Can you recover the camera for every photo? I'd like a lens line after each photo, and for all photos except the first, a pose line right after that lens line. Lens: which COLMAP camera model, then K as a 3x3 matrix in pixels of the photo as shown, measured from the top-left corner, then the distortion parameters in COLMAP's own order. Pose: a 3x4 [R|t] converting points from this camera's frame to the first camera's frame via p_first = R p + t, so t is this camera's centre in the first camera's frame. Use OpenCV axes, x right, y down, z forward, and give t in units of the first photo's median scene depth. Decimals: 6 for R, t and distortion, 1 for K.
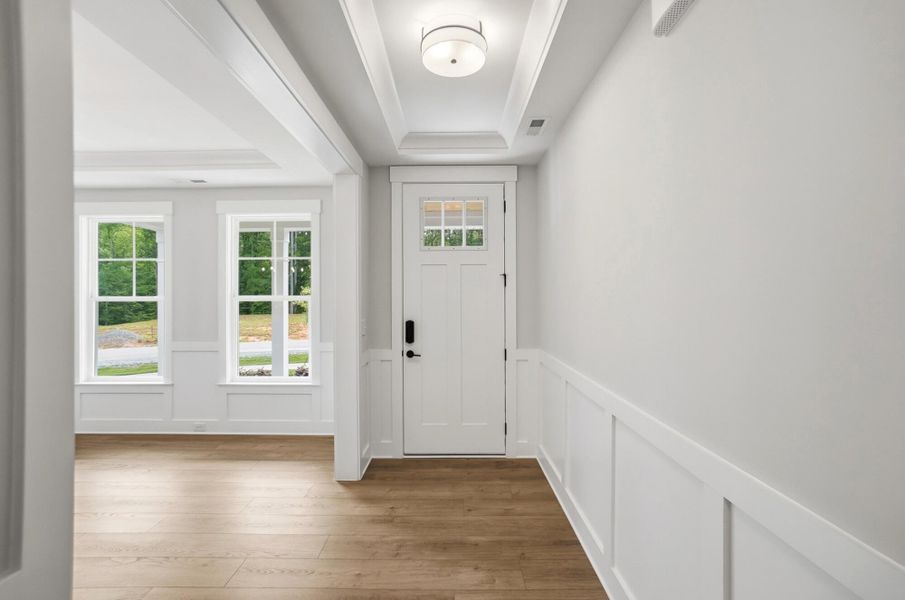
lens RADIAL K [[401.7, 0, 452.5], [0, 401.7, 300.0], [0, 0, 1]] dist [-0.059964, 0.021302]
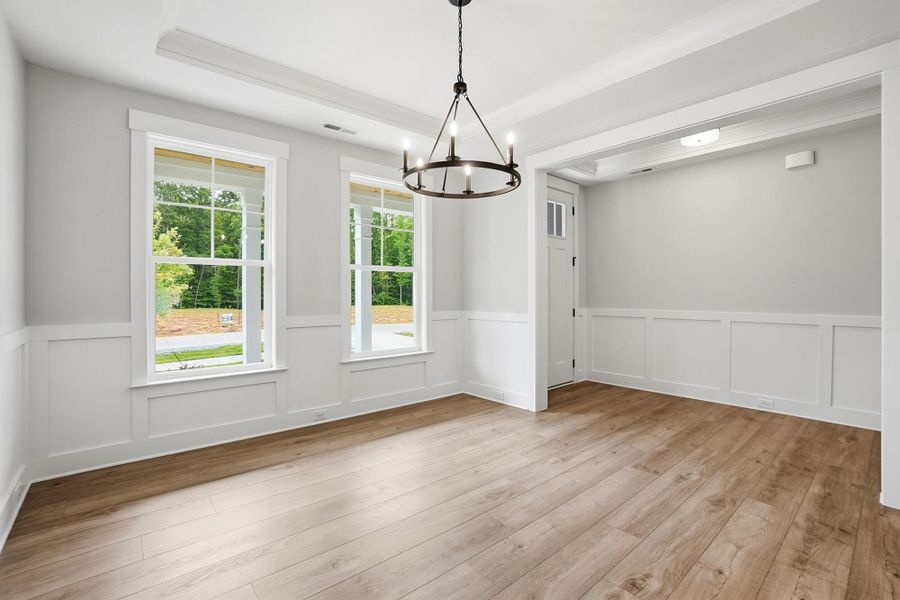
lens RADIAL K [[408.9, 0, 452.3], [0, 408.9, 289.4], [0, 0, 1]] dist [-0.069343, -0.000343]
pose [[0.756428, 0.004209, 0.654063, -1.084534], [-0.009126, 0.999950, 0.004118, 0.046614], [-0.654013, -0.009084, 0.756429, 0.155076]]
